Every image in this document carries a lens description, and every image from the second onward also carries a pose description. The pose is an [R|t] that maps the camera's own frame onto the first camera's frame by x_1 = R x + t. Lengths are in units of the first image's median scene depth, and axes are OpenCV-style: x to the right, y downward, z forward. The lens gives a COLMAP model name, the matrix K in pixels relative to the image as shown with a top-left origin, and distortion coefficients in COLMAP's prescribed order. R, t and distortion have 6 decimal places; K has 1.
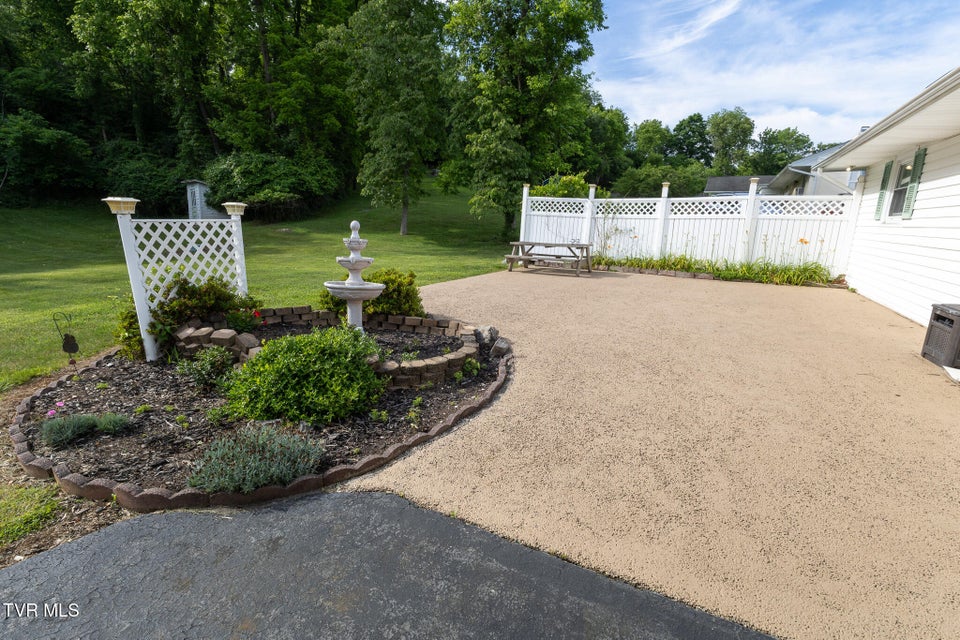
lens RADIAL K [[445.7, 0, 481.5], [0, 445.7, 315.8], [0, 0, 1]] dist [0.004661, 0.001209]
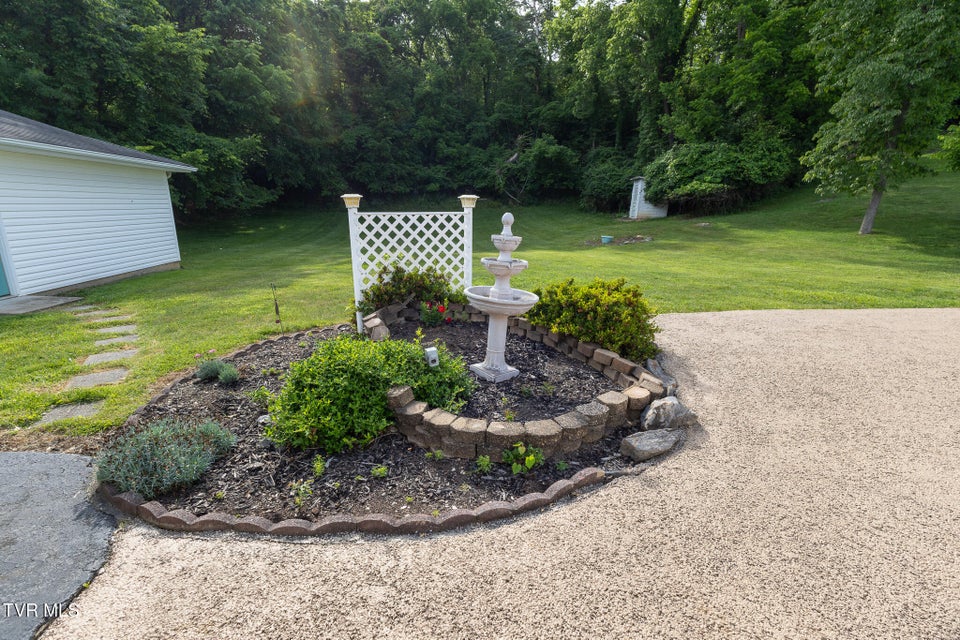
lens RADIAL K [[445.7, 0, 475.9], [0, 445.7, 316.2], [0, 0, 1]] dist [0.004661, 0.001209]
pose [[0.567782, 0.181878, -0.802835, 0.073091], [-0.170928, 0.980078, 0.101148, -0.022742], [0.805238, 0.079797, 0.587558, 0.110424]]
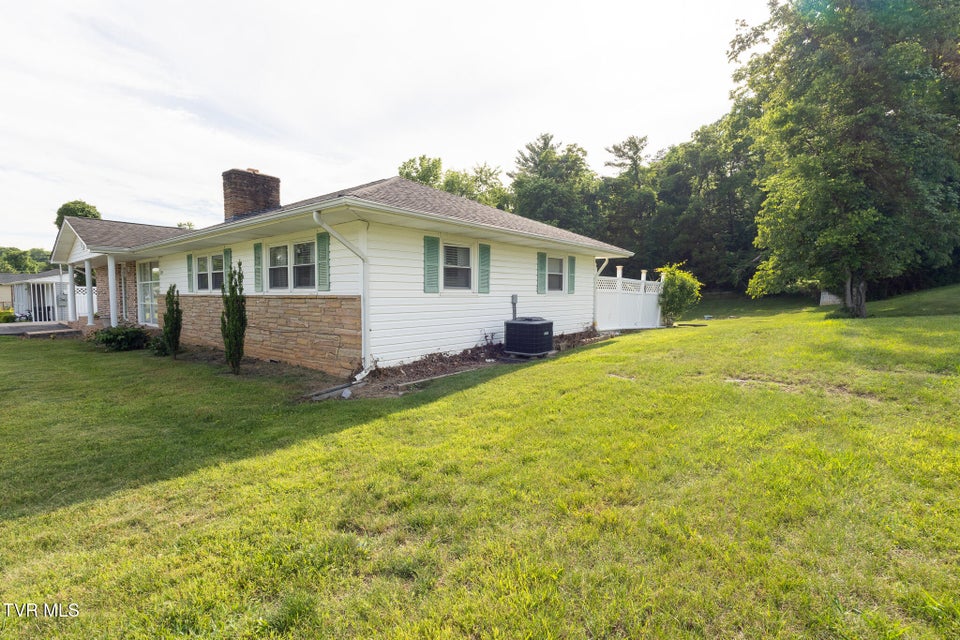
lens RADIAL K [[445.7, 0, 483.6], [0, 445.7, 313.2], [0, 0, 1]] dist [0.004661, 0.001209]
pose [[-0.200768, 0.017522, -0.979482, 1.070409], [-0.212807, 0.975184, 0.061065, -0.088970], [0.956245, 0.220700, -0.192057, 0.474479]]
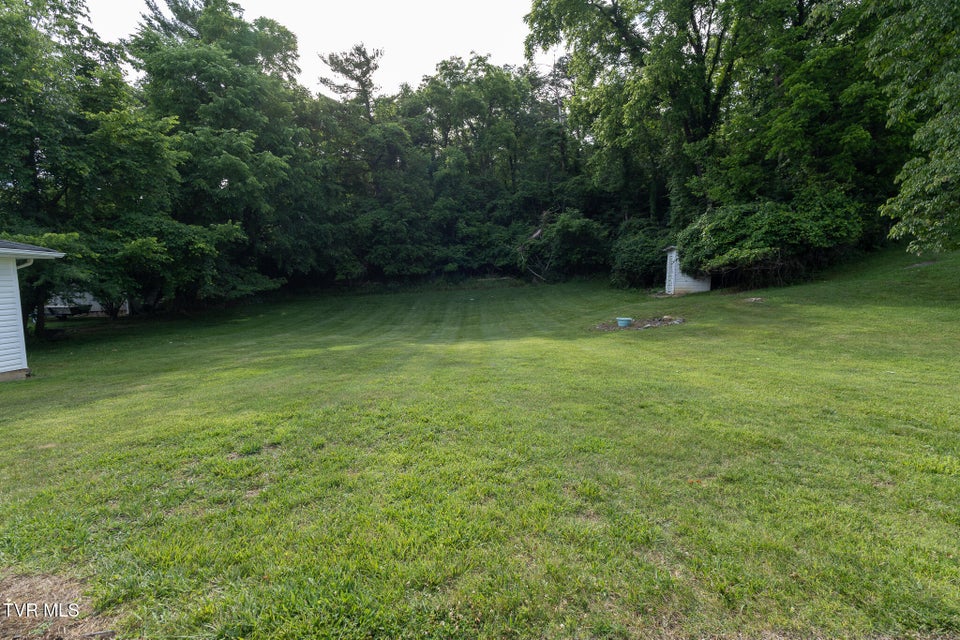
lens RADIAL K [[445.7, 0, 478.8], [0, 445.7, 312.2], [0, 0, 1]] dist [0.004661, 0.001209]
pose [[0.471904, 0.020182, -0.881419, -0.019787], [-0.153670, 0.986318, -0.059690, -0.070333], [0.868155, 0.163616, 0.468548, 0.321140]]
